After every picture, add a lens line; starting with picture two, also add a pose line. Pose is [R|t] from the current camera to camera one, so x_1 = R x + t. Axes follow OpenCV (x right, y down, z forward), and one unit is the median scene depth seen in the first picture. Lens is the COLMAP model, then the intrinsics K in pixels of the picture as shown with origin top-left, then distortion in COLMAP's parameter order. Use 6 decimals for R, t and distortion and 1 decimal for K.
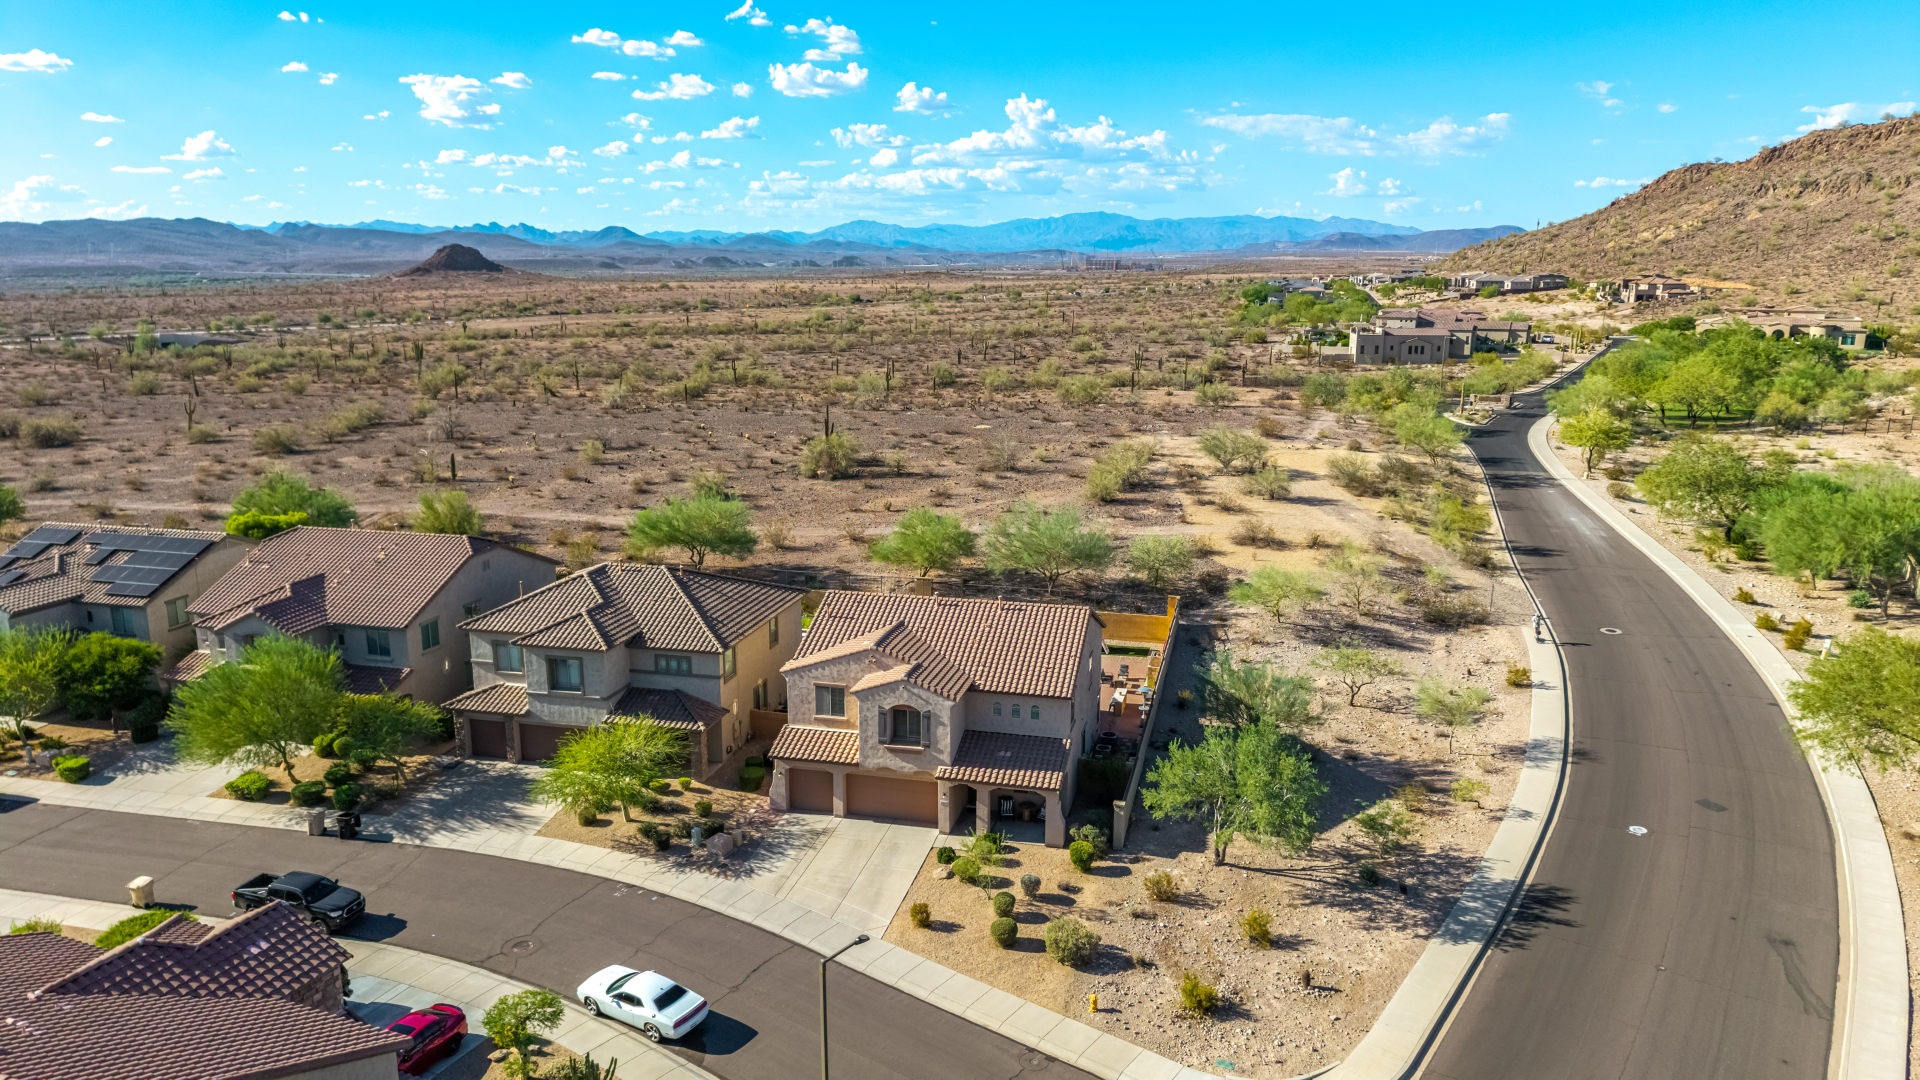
lens RADIAL K [[1291.4, 0, 961.8], [0, 1291.4, 510.5], [0, 0, 1]] dist [0.029536, -0.021805]
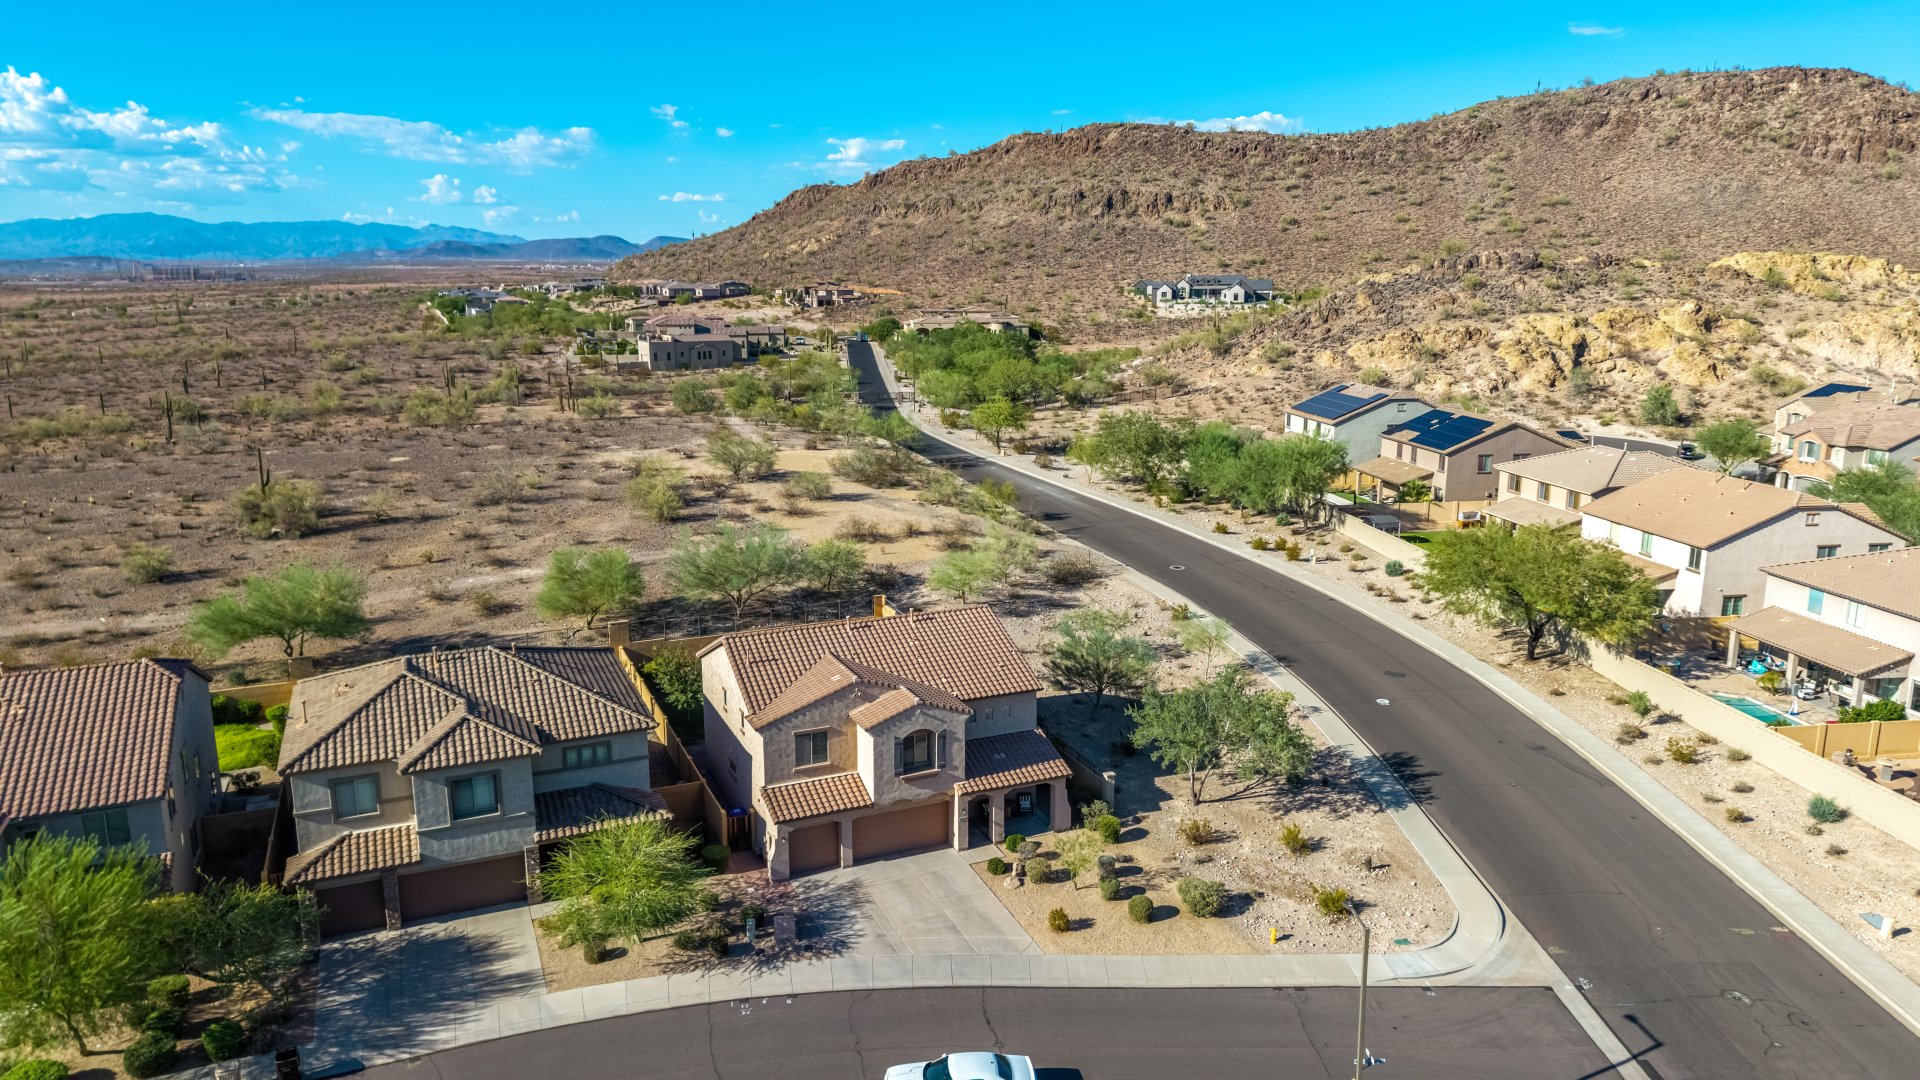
lens RADIAL K [[1283.8, 0, 959.4], [0, 1283.8, 532.8], [0, 0, 1]] dist [0.033782, -0.034720]
pose [[0.794239, -0.127554, 0.594066, -0.500507], [0.121198, 0.991327, 0.050816, -0.035620], [-0.595395, 0.031640, 0.802810, 0.180358]]
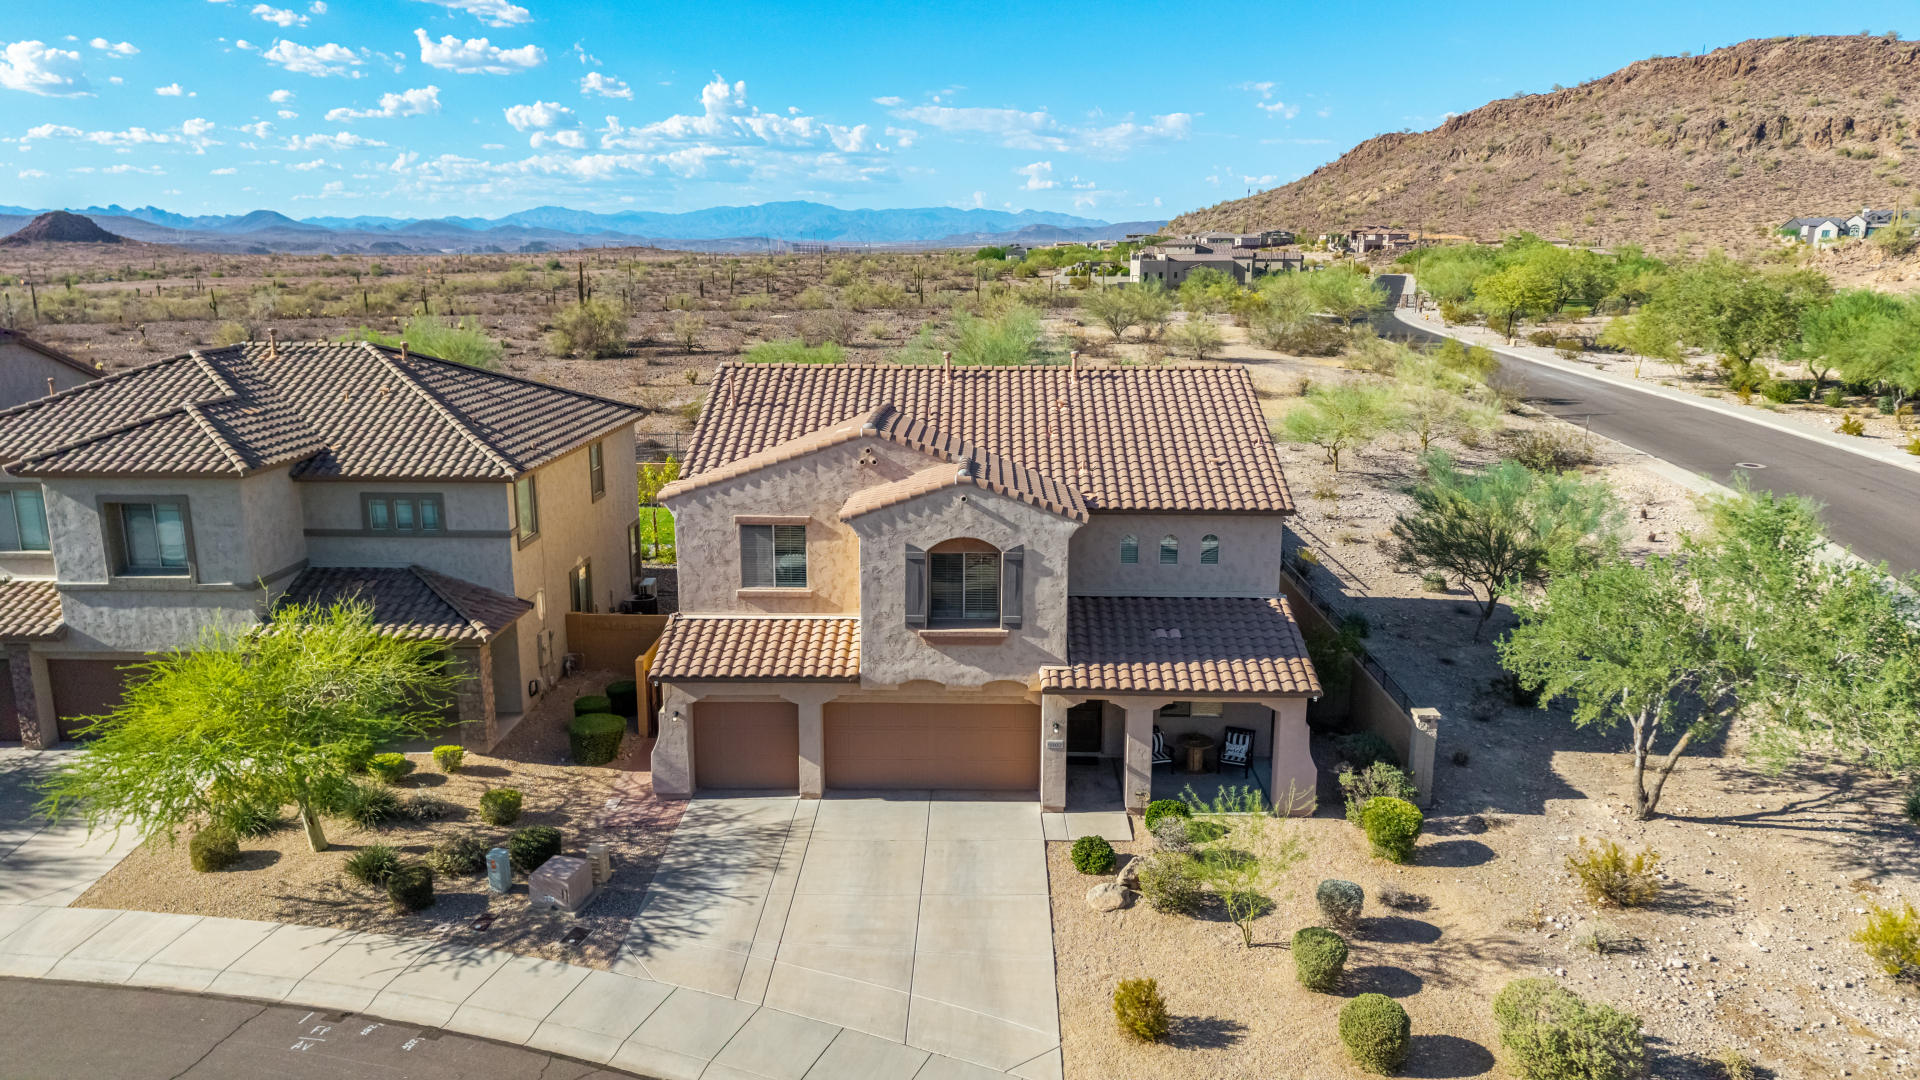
lens RADIAL K [[1295.3, 0, 960.5], [0, 1295.3, 531.1], [0, 0, 1]] dist [0.021247, -0.017220]
pose [[0.975103, -0.045073, 0.217124, -0.126367], [0.040473, 0.998853, 0.025589, 0.119436], [-0.218029, -0.016165, 0.975808, 0.485167]]
